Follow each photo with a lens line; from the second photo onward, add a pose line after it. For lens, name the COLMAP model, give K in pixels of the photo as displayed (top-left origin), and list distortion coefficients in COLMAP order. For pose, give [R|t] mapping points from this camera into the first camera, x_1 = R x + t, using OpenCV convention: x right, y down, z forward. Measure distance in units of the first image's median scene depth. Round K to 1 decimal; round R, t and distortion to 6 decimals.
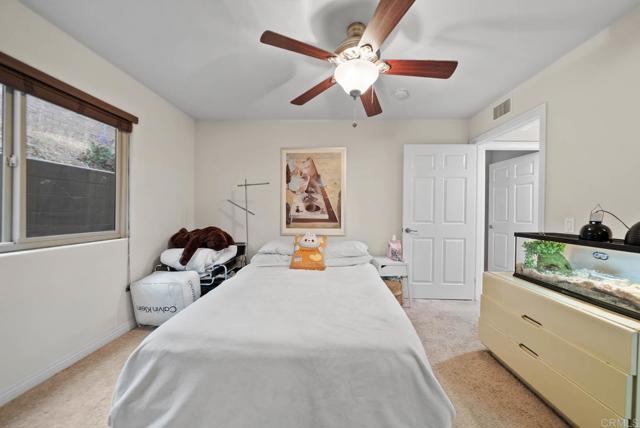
lens RADIAL K [[221.7, 0, 324.4], [0, 221.7, 211.7], [0, 0, 1]] dist [-0.004474, 0.000214]
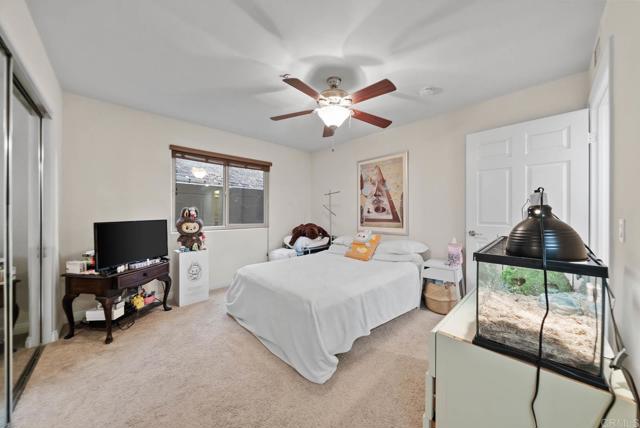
lens RADIAL K [[221.7, 0, 325.3], [0, 221.7, 212.1], [0, 0, 1]] dist [-0.004474, 0.000214]
pose [[0.717942, -0.011083, -0.696014, 0.540731], [0.007954, 0.999939, -0.007718, 0.003445], [0.696057, 0.000005, 0.717986, -0.013987]]
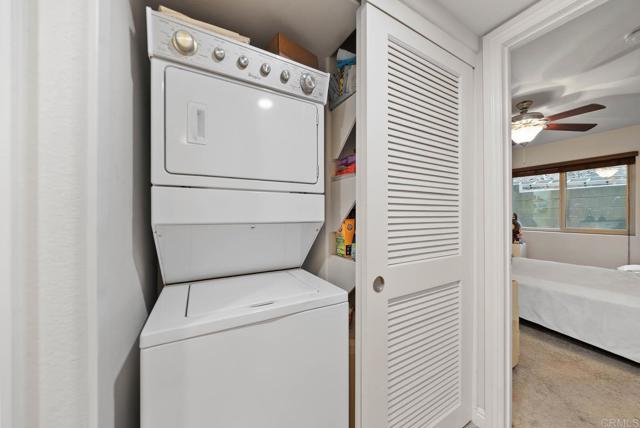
lens RADIAL K [[221.7, 0, 319.1], [0, 221.7, 216.3], [0, 0, 1]] dist [-0.004474, 0.000214]
pose [[-0.856349, -0.007207, -0.516348, 1.145581], [-0.008976, 0.999959, 0.000928, 0.003556], [0.516320, 0.005429, -0.856379, 0.820238]]
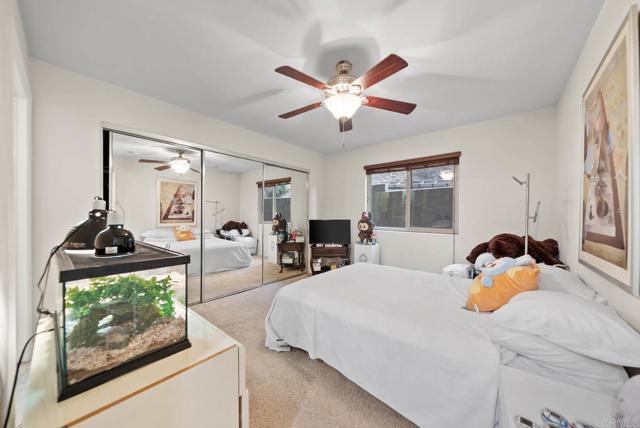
lens RADIAL K [[221.7, 0, 321.8], [0, 221.7, 215.8], [0, 0, 1]] dist [-0.004474, 0.000214]
pose [[-0.624837, -0.007663, -0.780718, 0.594002], [-0.009666, 0.999951, -0.002079, 0.001817], [0.780695, 0.006248, -0.624881, 0.851934]]
